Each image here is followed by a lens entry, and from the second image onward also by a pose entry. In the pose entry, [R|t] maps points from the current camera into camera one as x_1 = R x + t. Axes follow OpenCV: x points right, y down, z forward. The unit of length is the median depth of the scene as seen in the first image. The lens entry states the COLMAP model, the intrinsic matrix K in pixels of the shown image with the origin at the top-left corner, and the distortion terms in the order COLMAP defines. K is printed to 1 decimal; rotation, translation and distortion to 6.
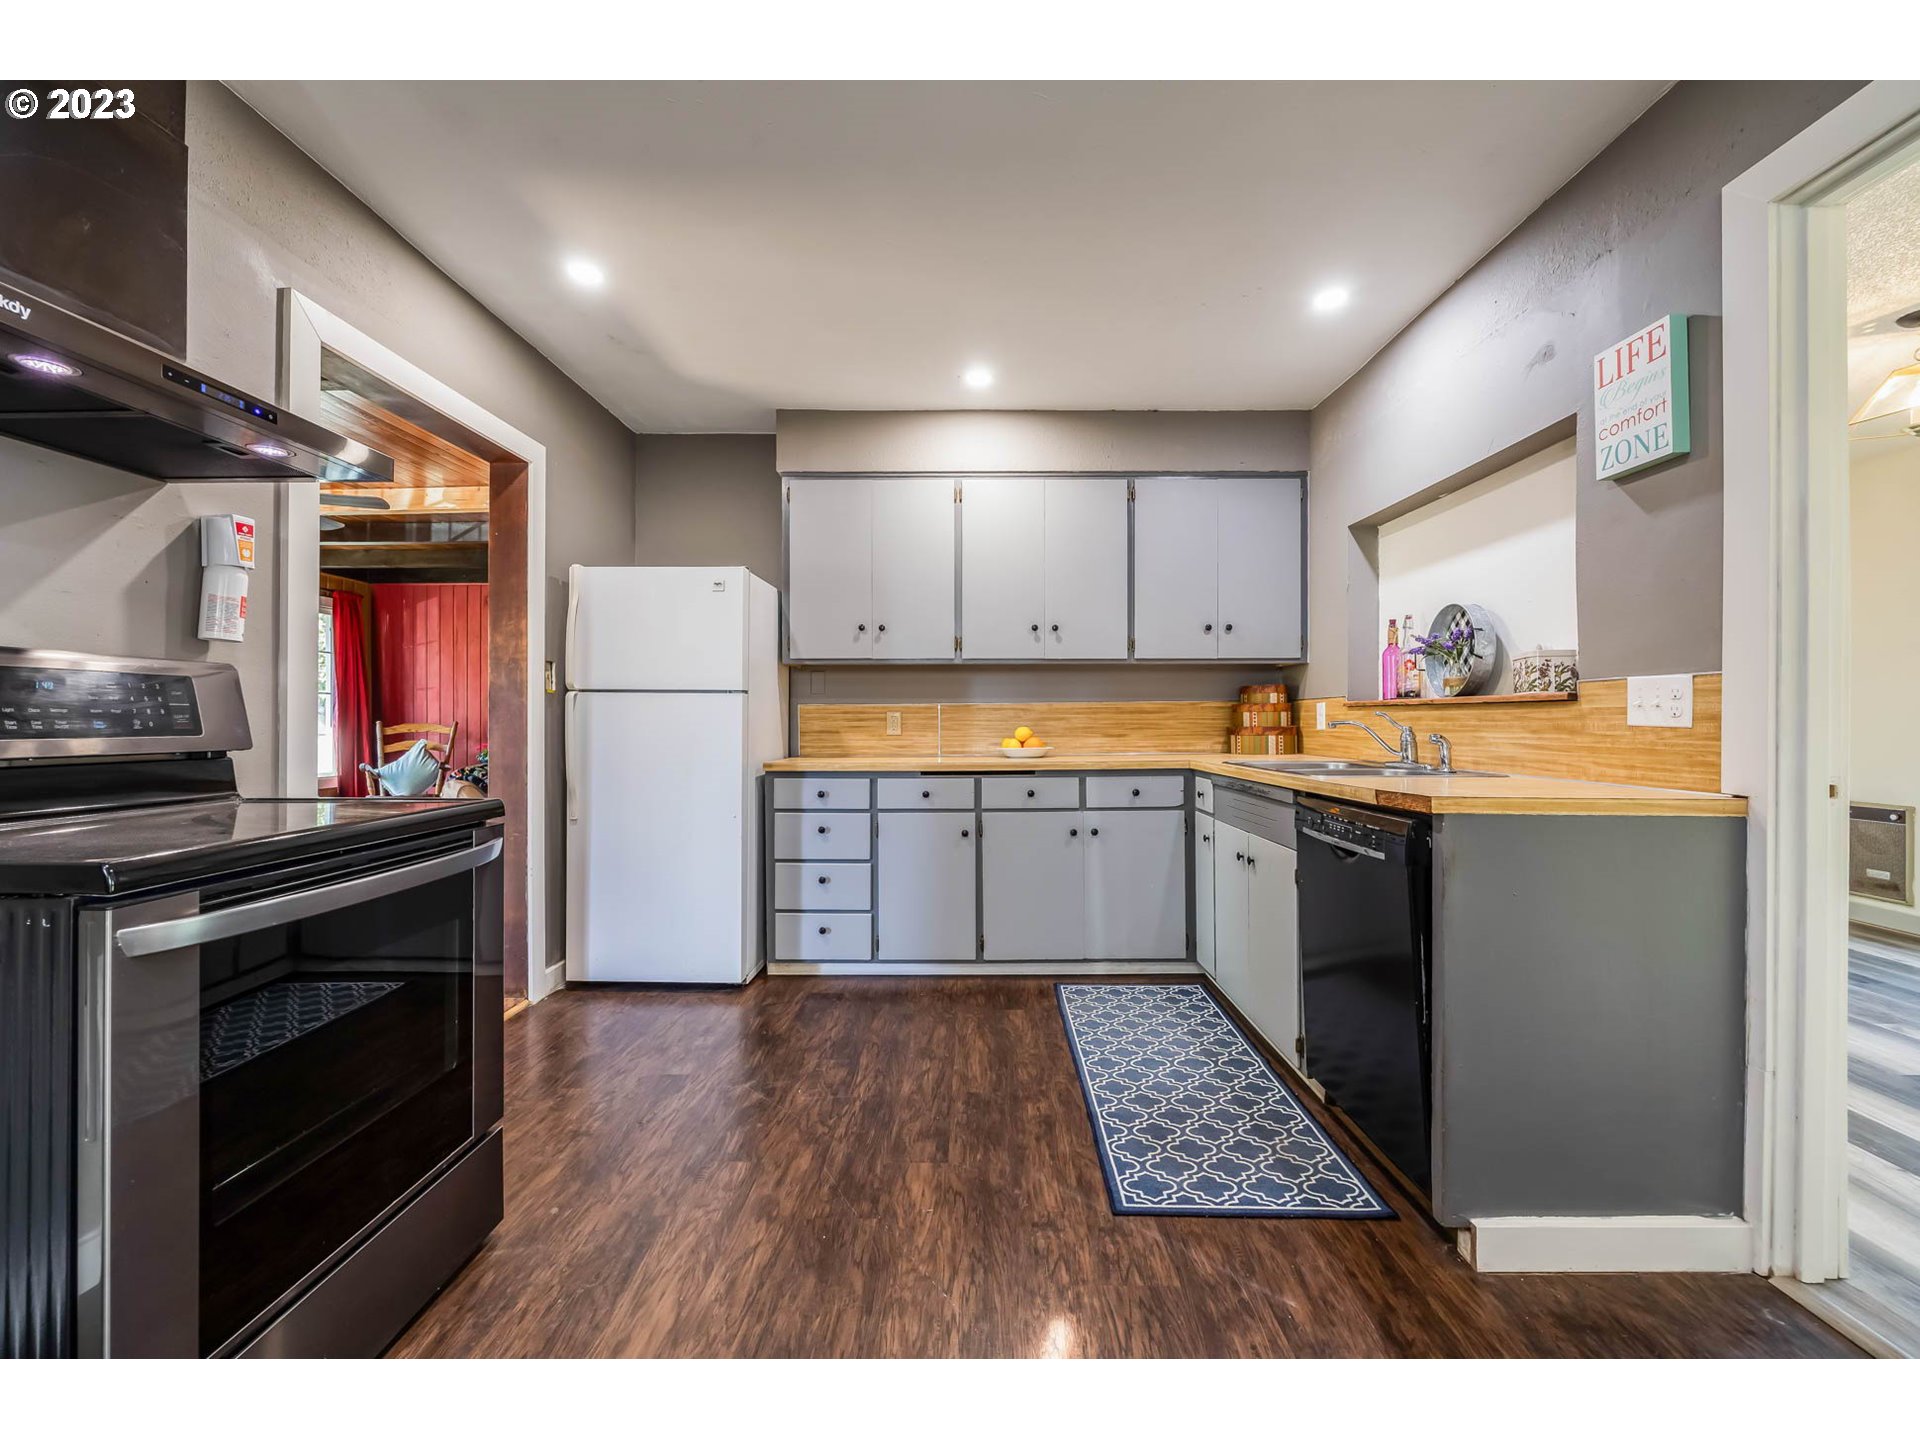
lens RADIAL K [[773.3, 0, 960.0], [0, 773.3, 720.0], [0, 0, 1]] dist [-0.002845, 0.000047]
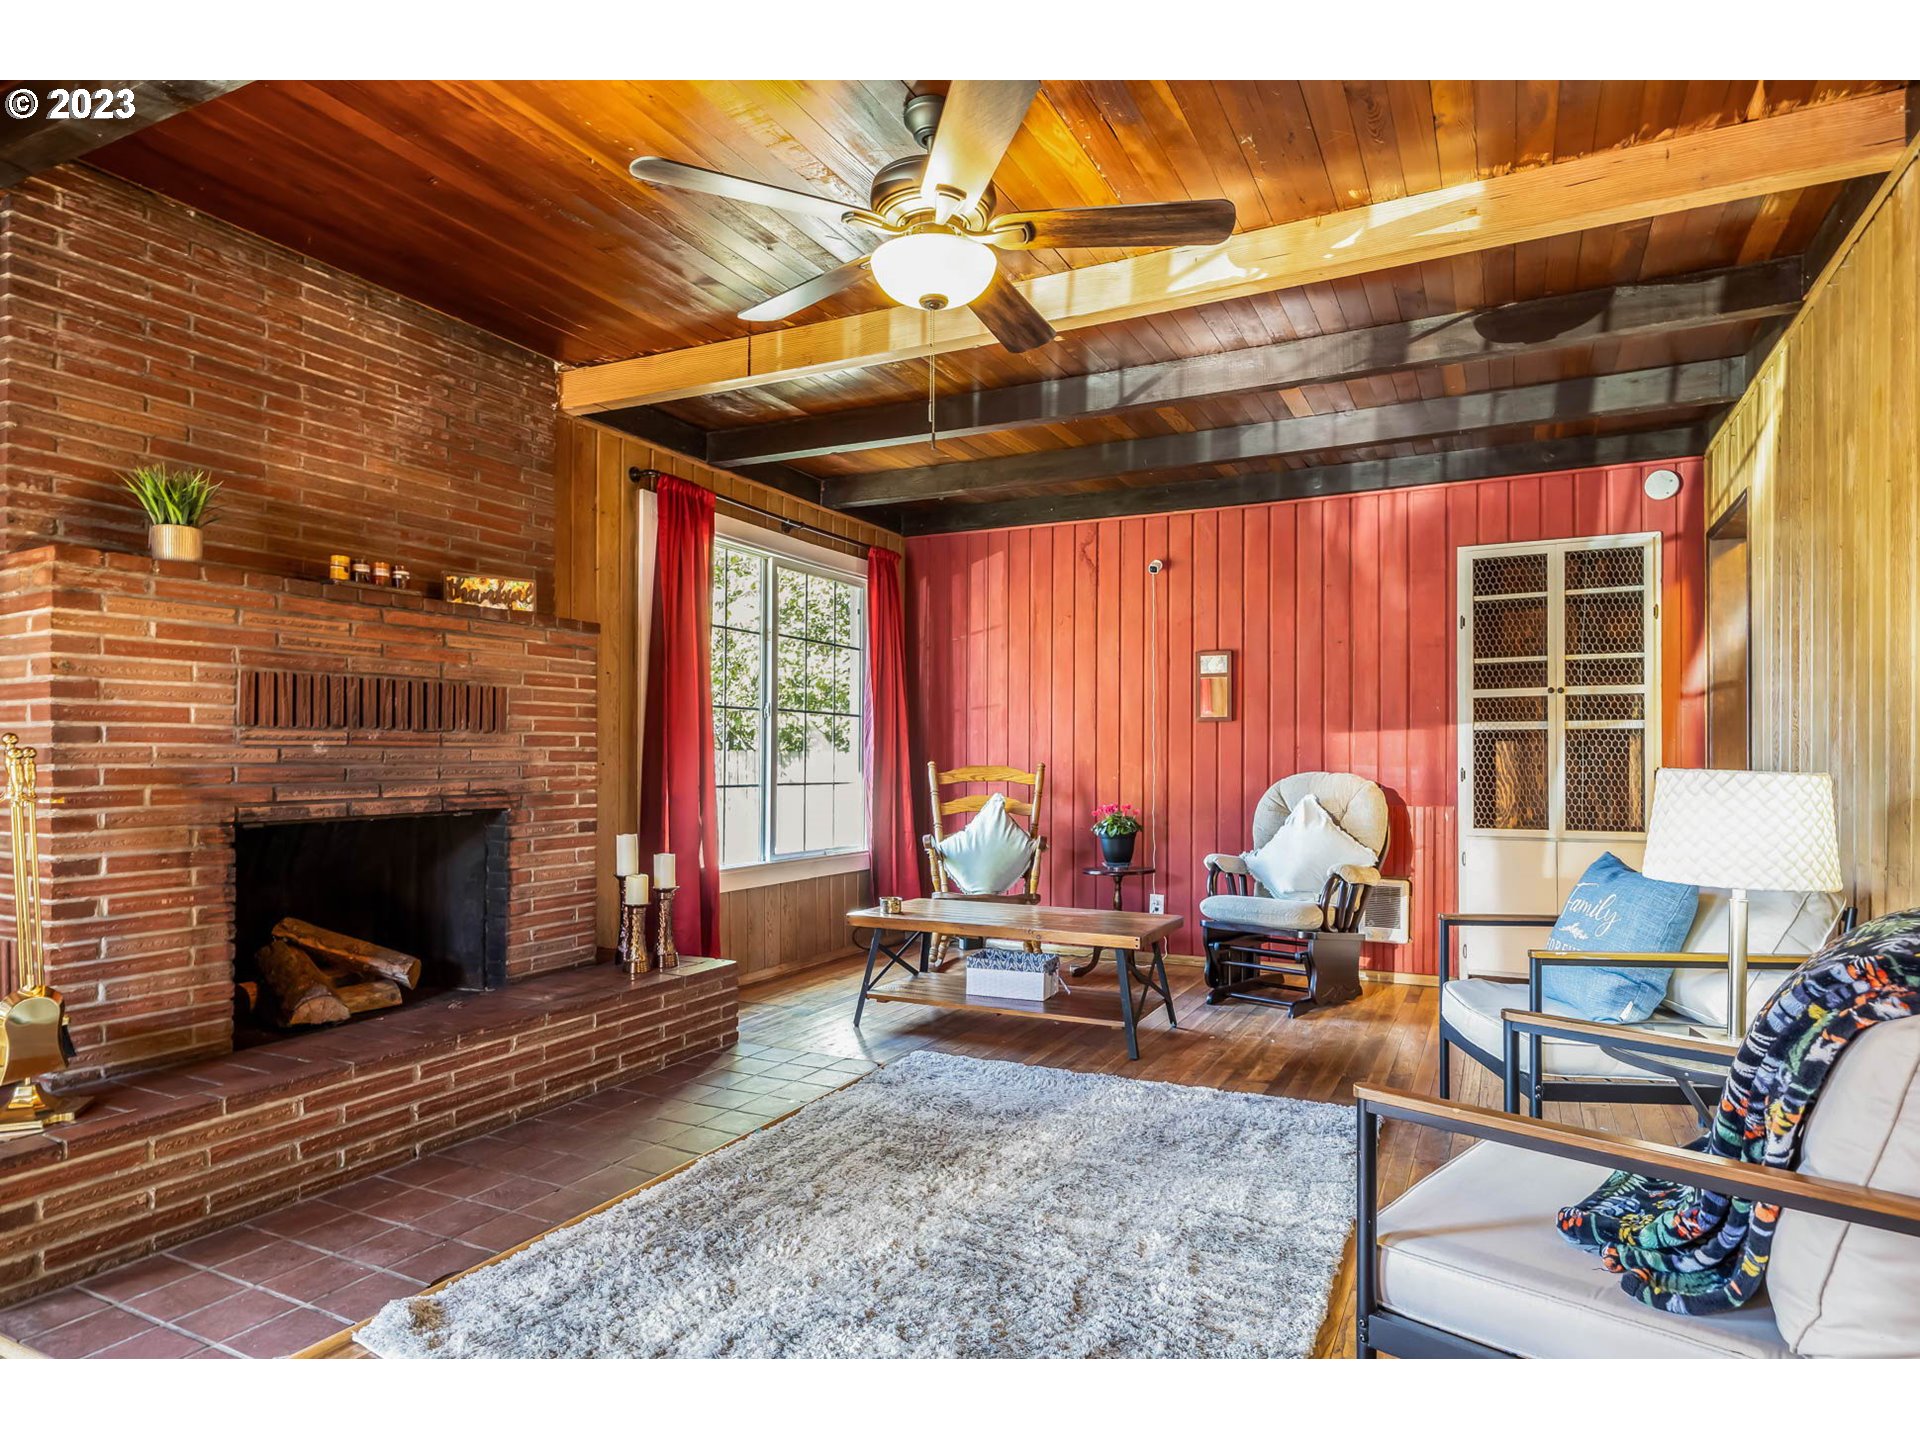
lens RADIAL K [[1085.3, 0, 965.0], [0, 1085.3, 760.3], [0, 0, 1]] dist [0.001832, -0.003333]
pose [[0.900571, 0.002441, -0.434702, -0.843702], [-0.003847, 0.999990, -0.002355, 0.004528], [0.434692, 0.003793, 0.900571, 0.599056]]
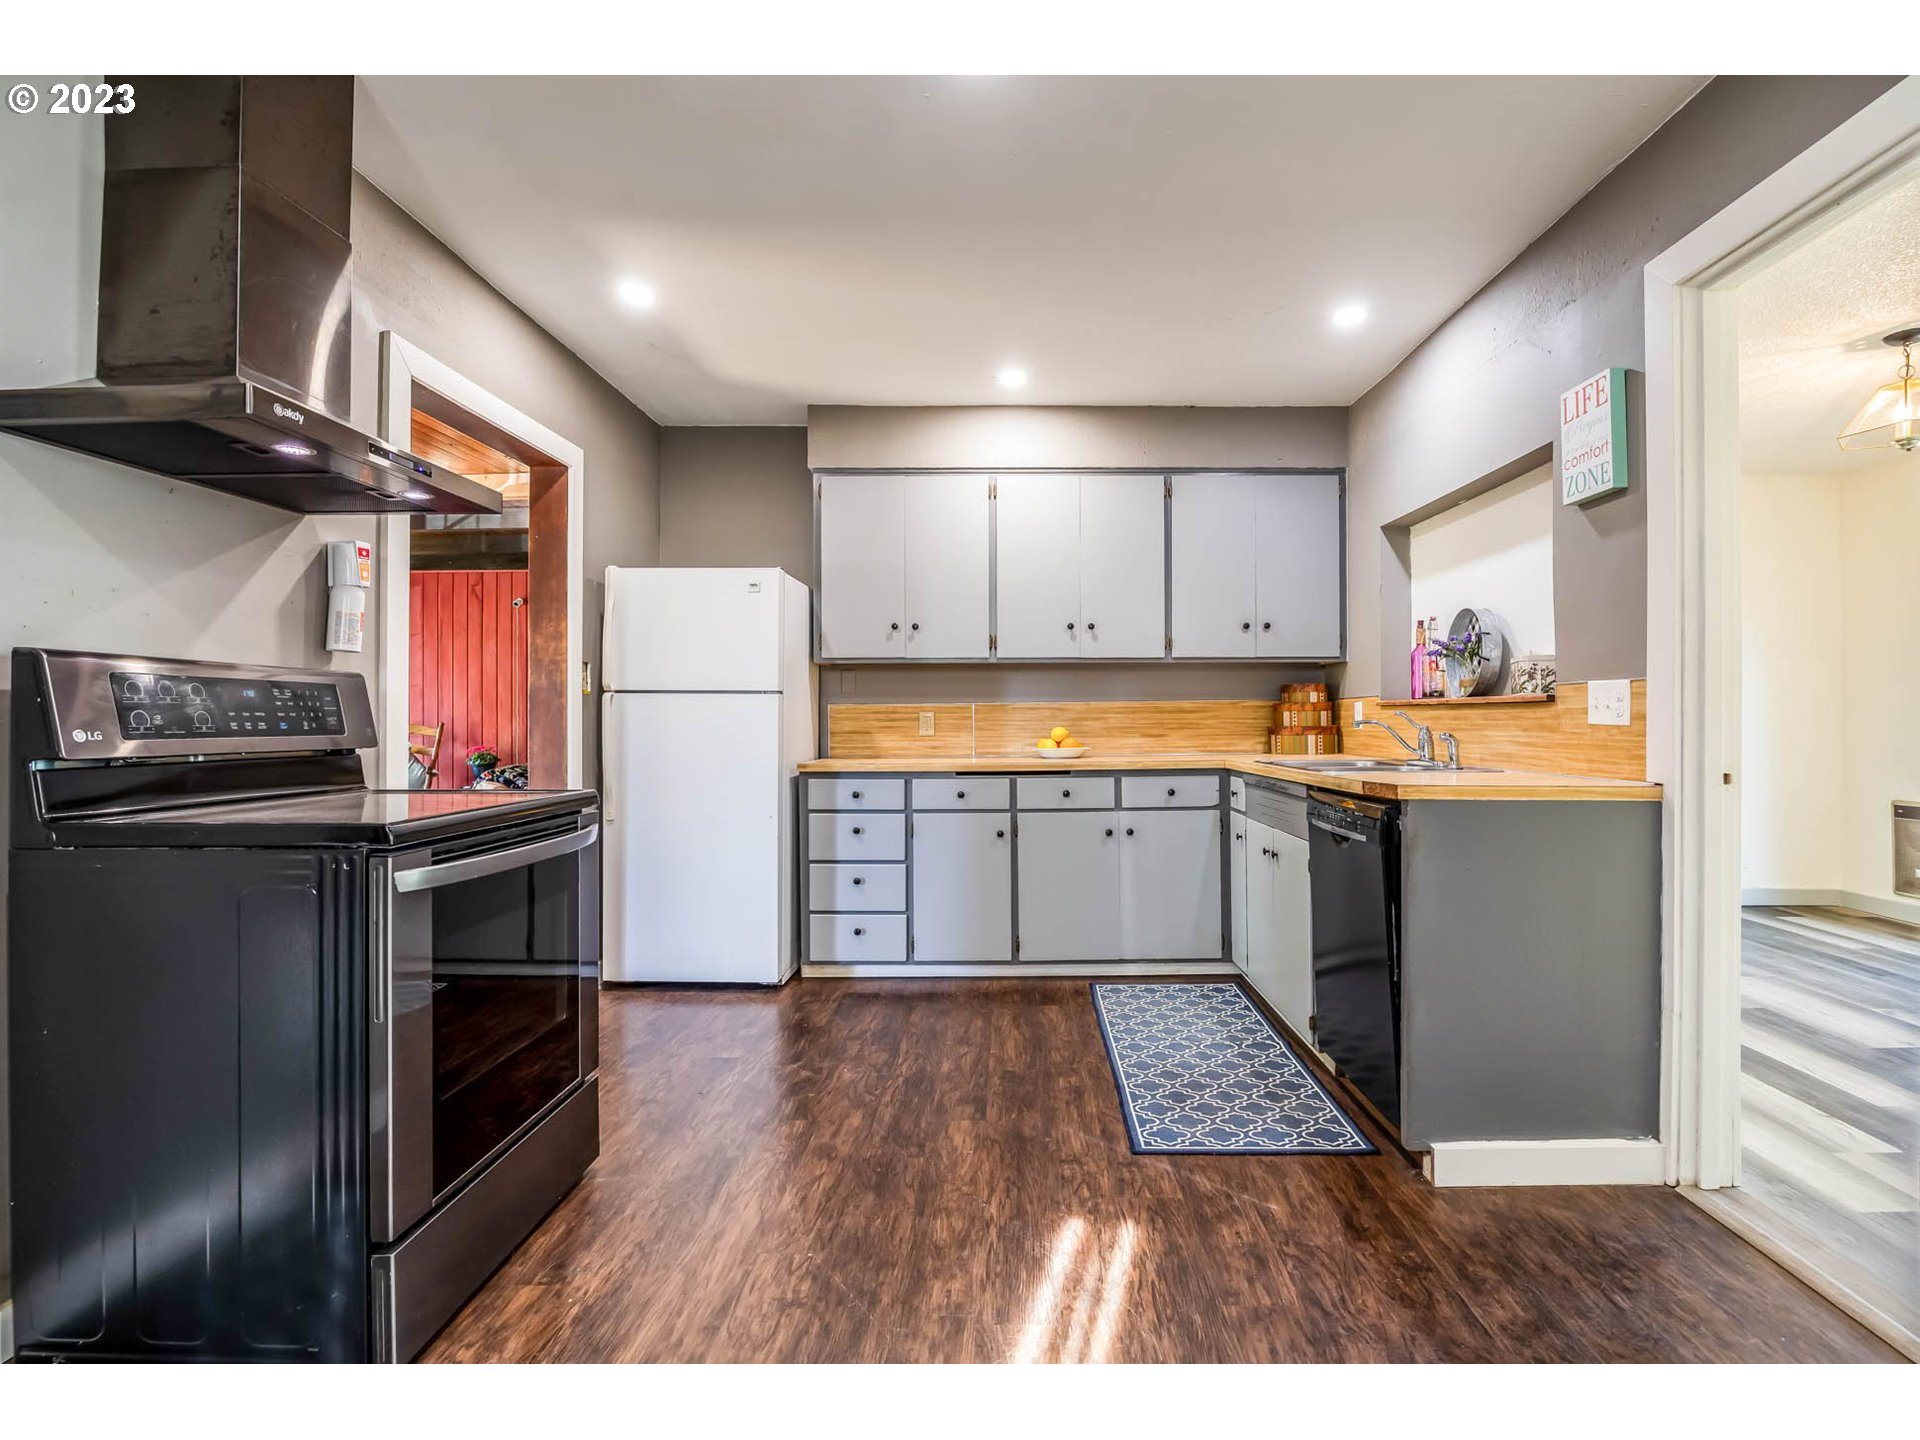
lens RADIAL K [[917.1, 0, 999.3], [0, 917.1, 718.6], [0, 0, 1]] dist [-0.012437, -0.000258]
pose [[0.999979, -0.001942, 0.006147, -0.001808], [0.001948, 0.999997, -0.001104, -0.000538], [-0.006144, 0.001116, 0.999981, -0.187238]]
